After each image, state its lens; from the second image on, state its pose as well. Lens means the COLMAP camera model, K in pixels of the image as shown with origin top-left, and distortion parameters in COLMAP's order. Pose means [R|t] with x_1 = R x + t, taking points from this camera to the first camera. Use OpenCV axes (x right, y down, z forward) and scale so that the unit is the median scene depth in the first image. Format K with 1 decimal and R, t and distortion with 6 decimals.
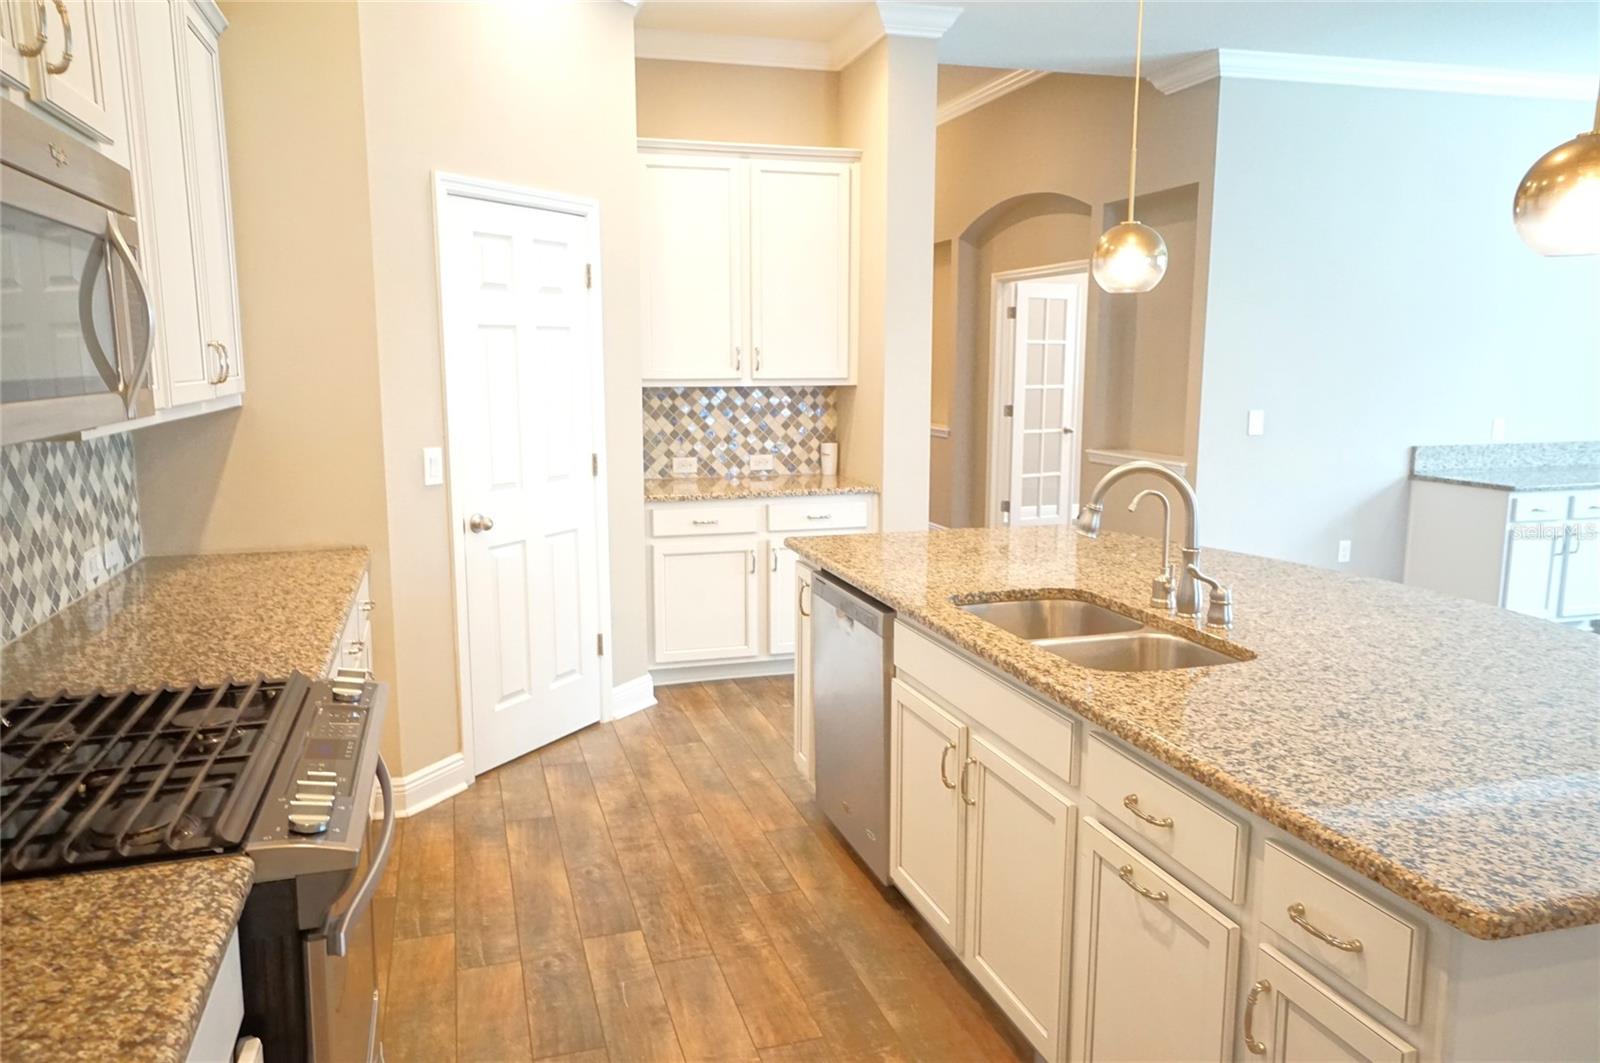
lens RADIAL K [[1104.9, 0, 780.7], [0, 1104.9, 523.0], [0, 0, 1]] dist [0.017857, 0.006767]
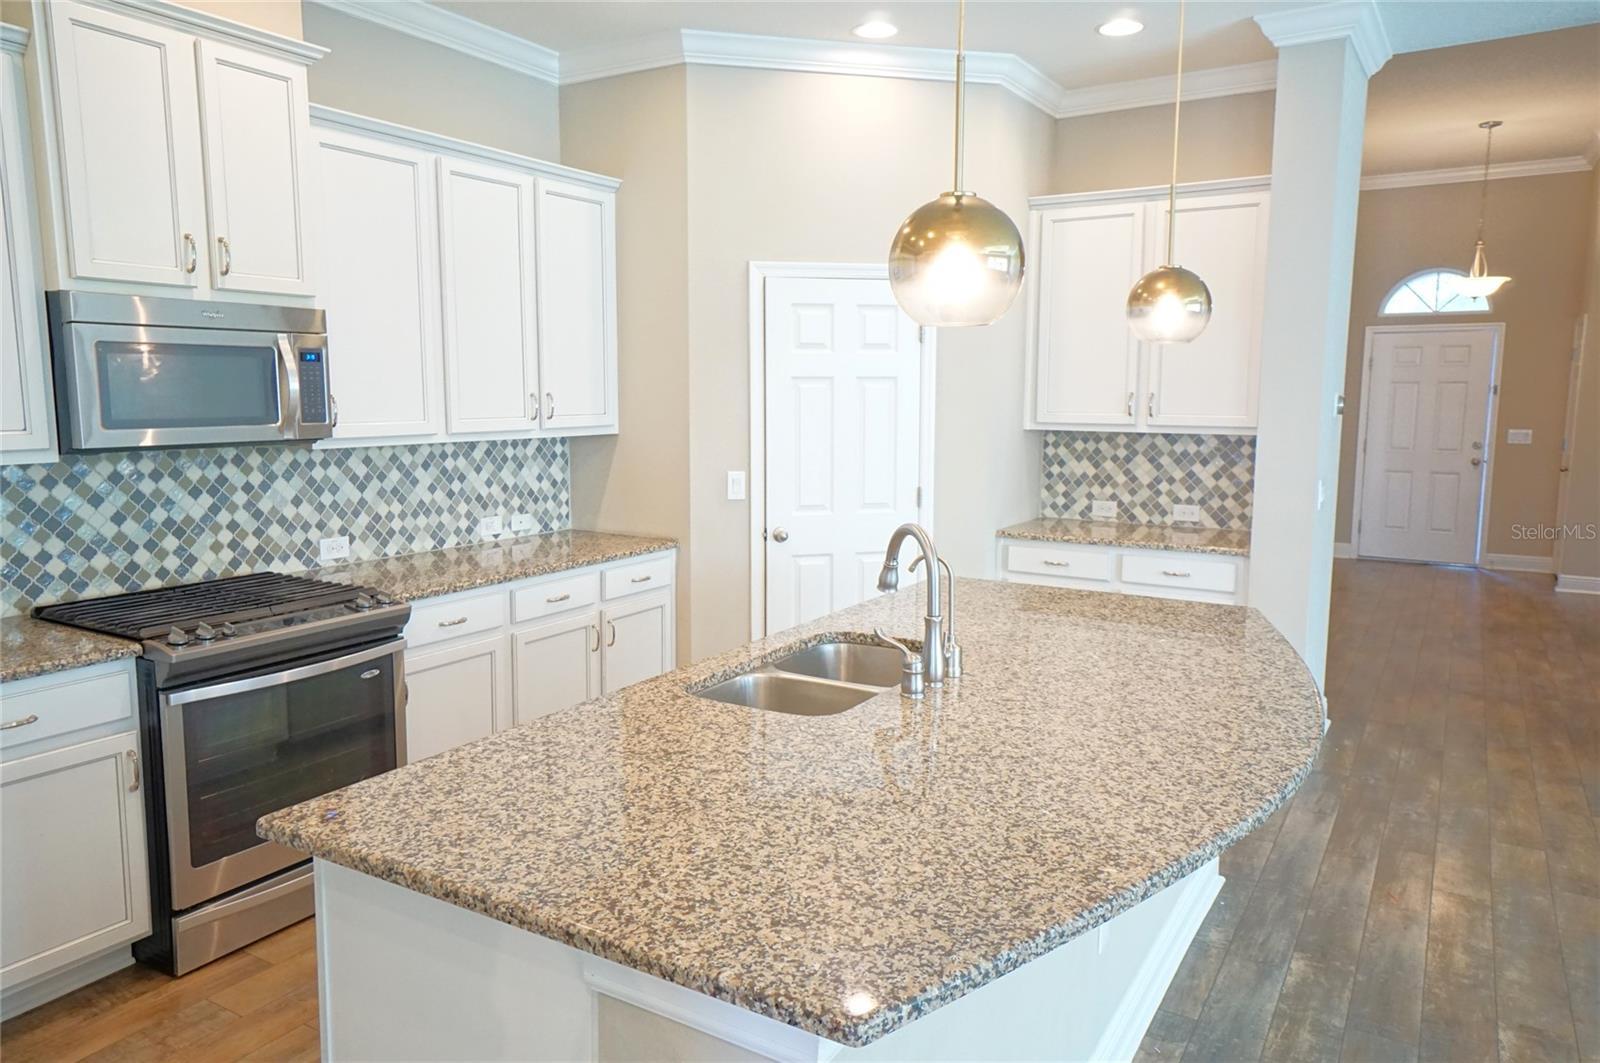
lens RADIAL K [[1104.9, 0, 780.7], [0, 1104.9, 523.0], [0, 0, 1]] dist [0.017857, 0.006767]
pose [[0.665326, 0.097066, -0.740216, 0.464729], [-0.115880, 0.992922, 0.026047, -0.031762], [0.737505, 0.068447, 0.671864, 0.111452]]
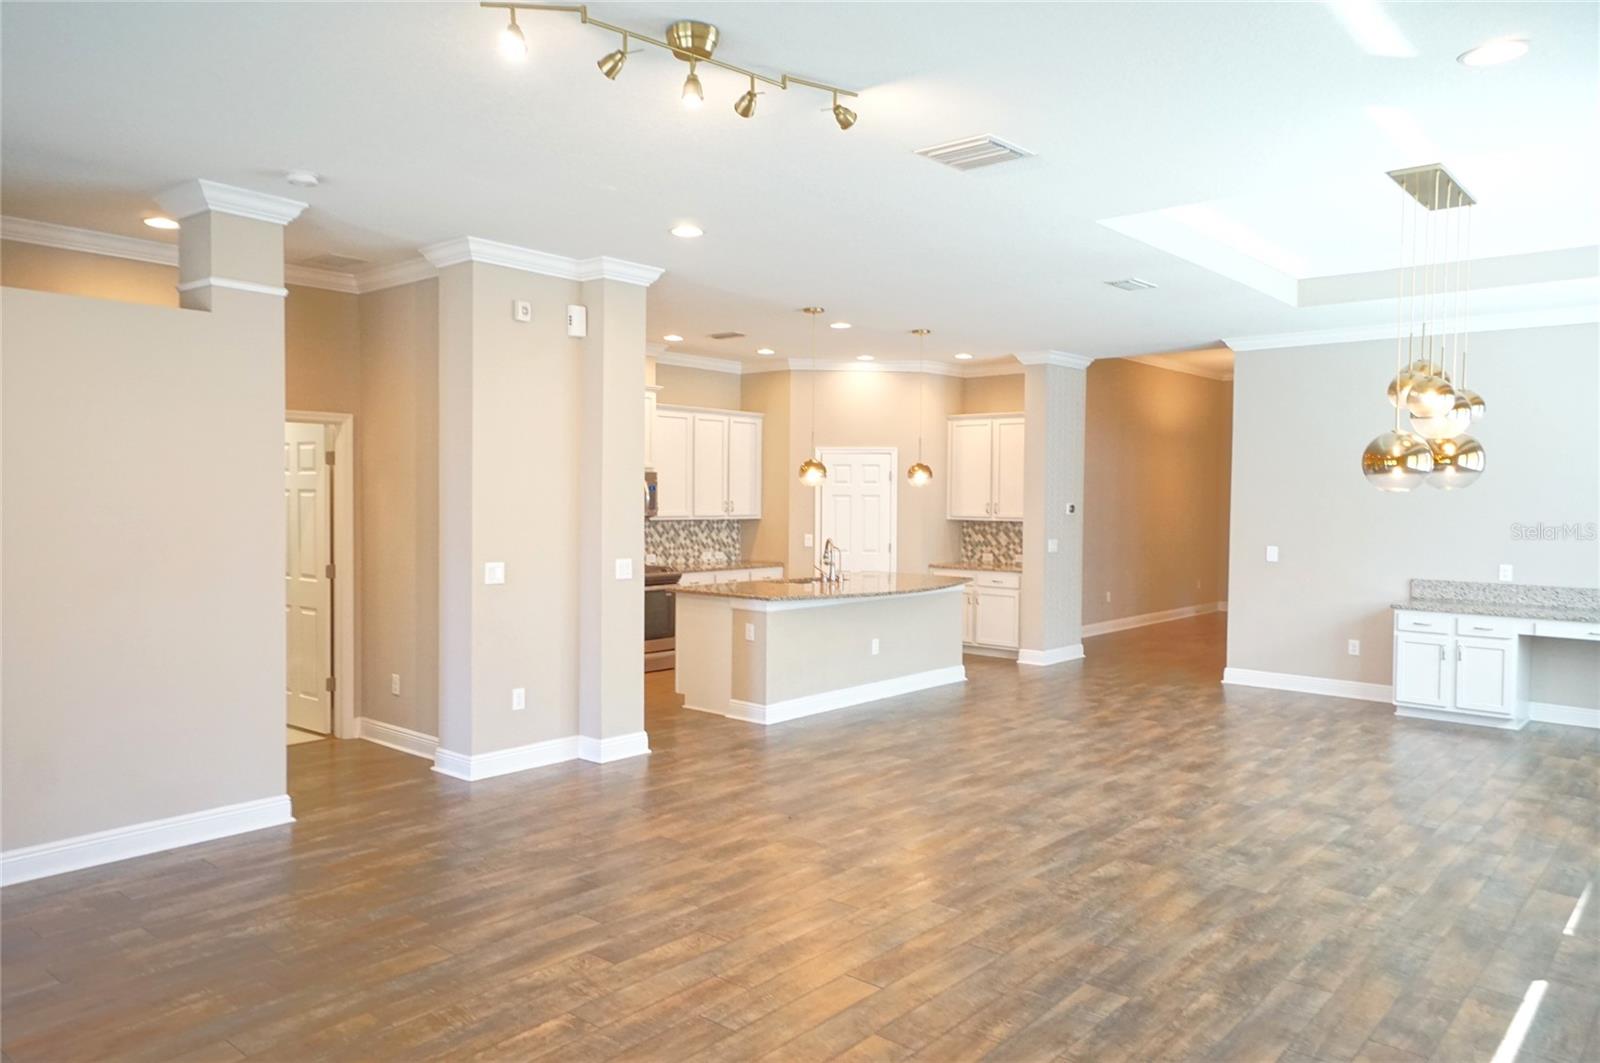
lens RADIAL K [[1104.9, 0, 780.7], [0, 1104.9, 523.0], [0, 0, 1]] dist [0.017857, 0.006767]
pose [[0.527798, 0.028161, -0.848903, 1.513164], [-0.136340, 0.989299, -0.051950, 0.047590], [0.838356, 0.143158, 0.525989, -0.461737]]
